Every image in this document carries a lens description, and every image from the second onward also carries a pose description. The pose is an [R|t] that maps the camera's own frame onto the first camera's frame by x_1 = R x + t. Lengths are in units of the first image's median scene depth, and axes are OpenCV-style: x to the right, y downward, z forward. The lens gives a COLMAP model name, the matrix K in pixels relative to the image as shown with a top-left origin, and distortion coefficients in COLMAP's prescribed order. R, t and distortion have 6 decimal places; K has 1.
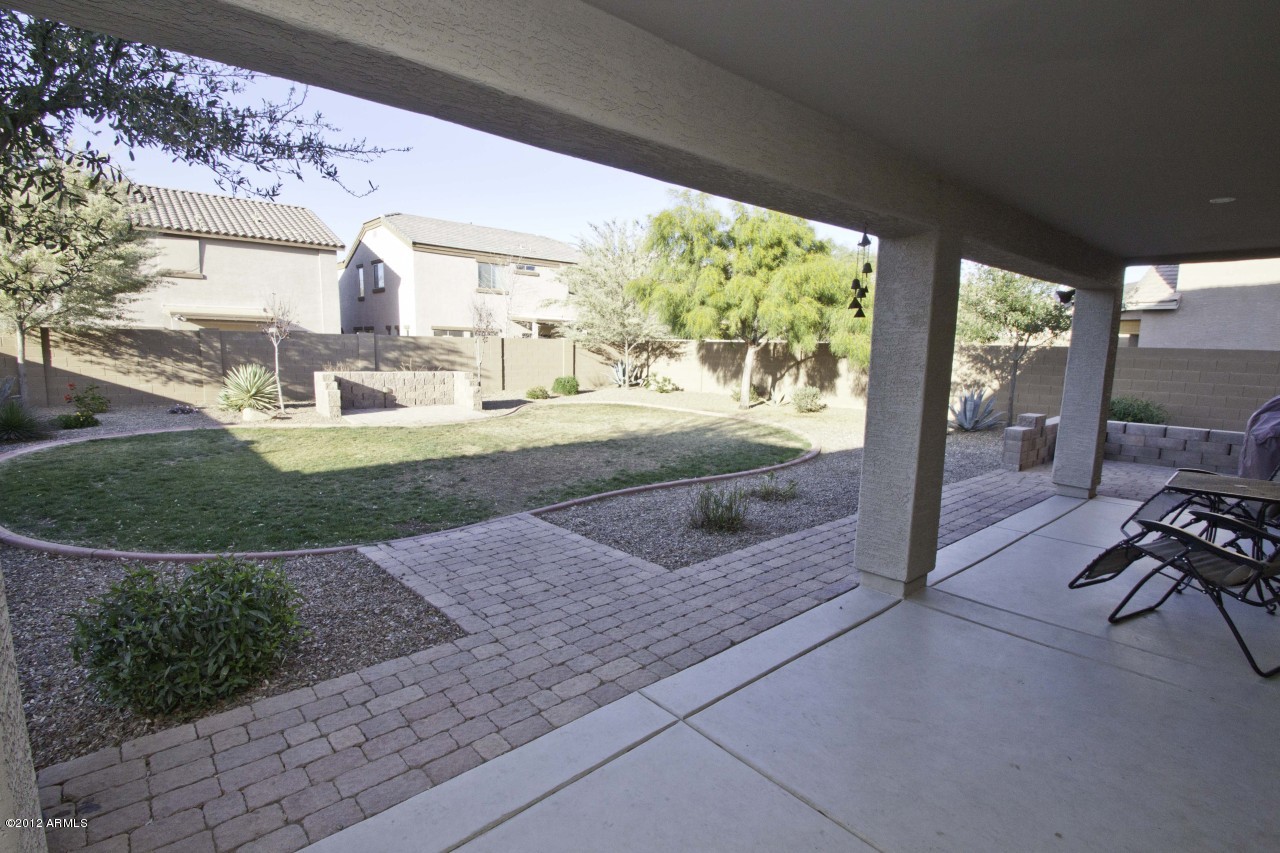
lens RADIAL K [[623.2, 0, 640.0], [0, 623.2, 426.5], [0, 0, 1]] dist [-0.000870, -0.009656]
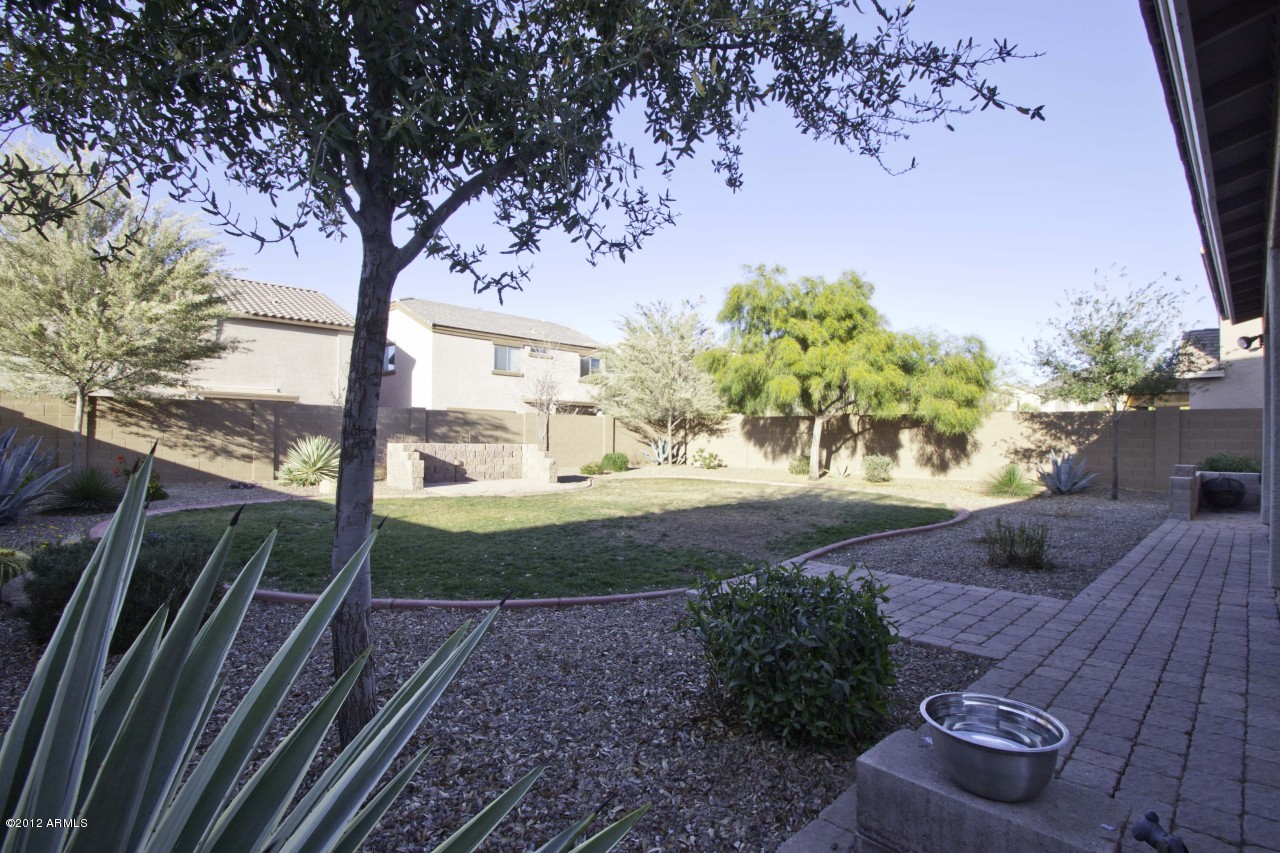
lens RADIAL K [[629.4, 0, 640.0], [0, 629.4, 426.5], [0, 0, 1]] dist [-0.000349, -0.000532]
pose [[0.997680, -0.007676, 0.067638, -0.189324], [0.017546, 0.989045, -0.146570, 0.031022], [-0.065772, 0.147417, 0.986885, 0.027388]]
